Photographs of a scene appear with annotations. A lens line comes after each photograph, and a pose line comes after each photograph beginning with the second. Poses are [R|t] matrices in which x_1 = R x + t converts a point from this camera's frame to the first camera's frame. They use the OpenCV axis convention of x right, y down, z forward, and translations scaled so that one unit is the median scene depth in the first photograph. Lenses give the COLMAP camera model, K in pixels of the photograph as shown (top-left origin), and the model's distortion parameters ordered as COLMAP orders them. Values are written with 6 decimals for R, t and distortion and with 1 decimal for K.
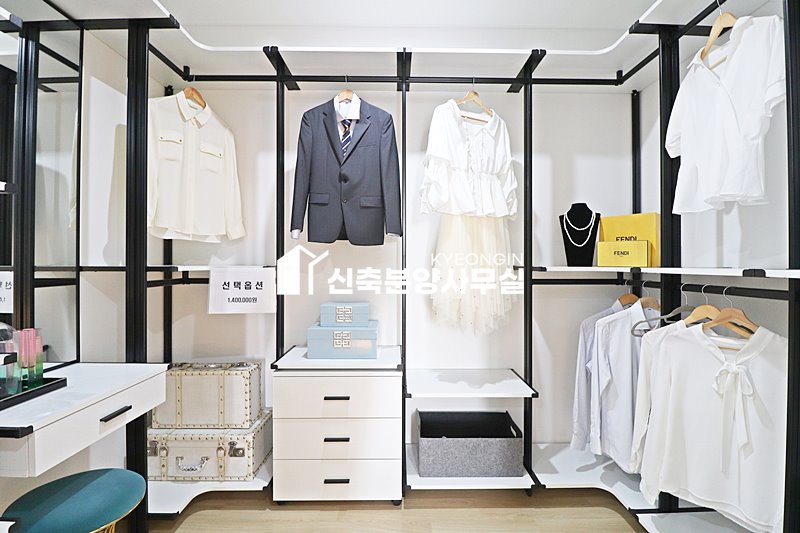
lens RADIAL K [[372.7, 0, 403.9], [0, 372.7, 262.4], [0, 0, 1]] dist [-0.000546, -0.014192]
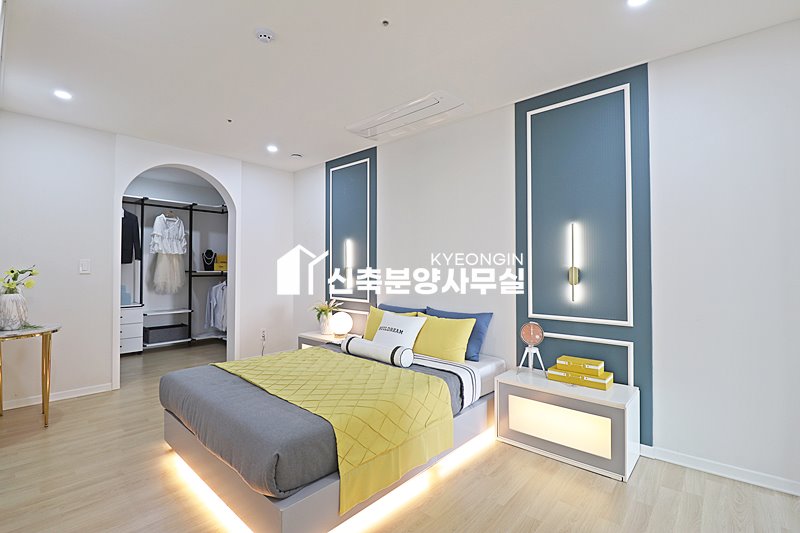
lens RADIAL K [[372.7, 0, 403.9], [0, 372.7, 262.4], [0, 0, 1]] dist [-0.000546, -0.014192]
pose [[0.666465, 0.010011, 0.745470, -0.759013], [-0.003832, 0.999943, -0.010002, -0.035716], [-0.745527, 0.003810, 0.666465, -2.294123]]
